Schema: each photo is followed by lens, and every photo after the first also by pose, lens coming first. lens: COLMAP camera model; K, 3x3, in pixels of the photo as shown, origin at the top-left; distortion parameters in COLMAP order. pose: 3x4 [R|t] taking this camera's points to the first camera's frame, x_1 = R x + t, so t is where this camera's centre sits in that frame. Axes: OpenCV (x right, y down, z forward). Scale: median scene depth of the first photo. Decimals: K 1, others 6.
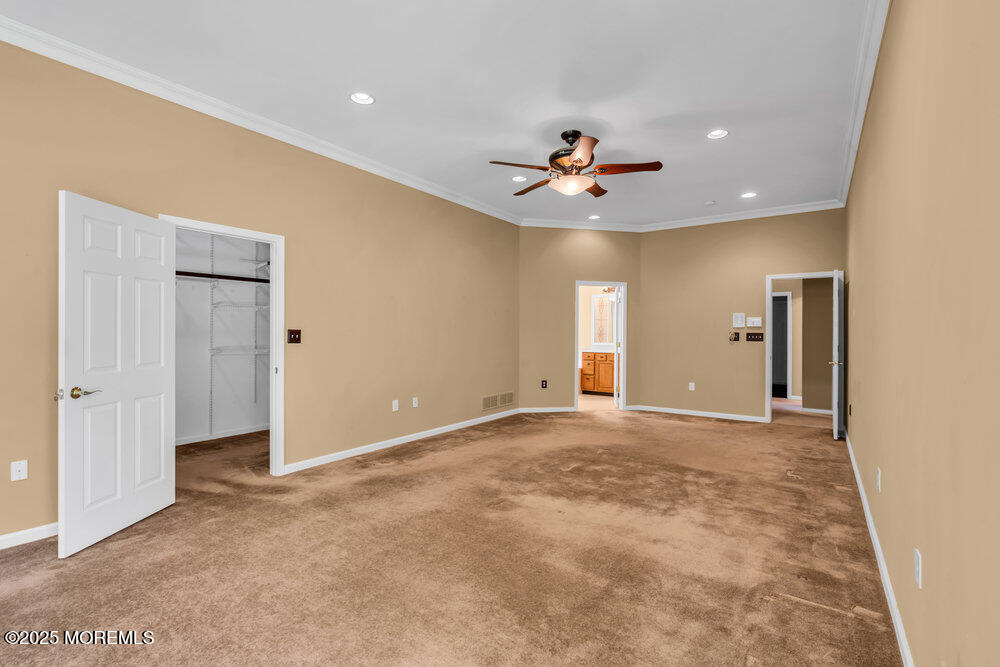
lens RADIAL K [[447.1, 0, 500.0], [0, 447.1, 333.5], [0, 0, 1]] dist [0.001037, 0.000091]
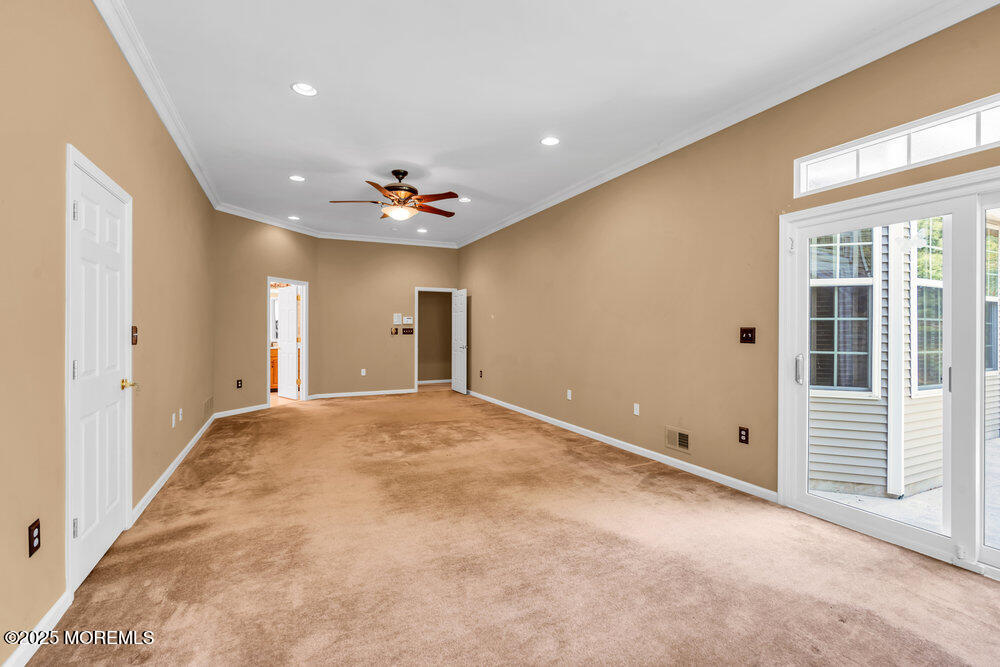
lens RADIAL K [[462.2, 0, 500.0], [0, 462.2, 333.5], [0, 0, 1]] dist [0.001347, 0.000350]
pose [[0.493881, -0.009652, 0.869476, -0.518849], [0.007454, 0.999949, 0.006866, 0.006492], [-0.869497, 0.003090, 0.493928, 0.051130]]
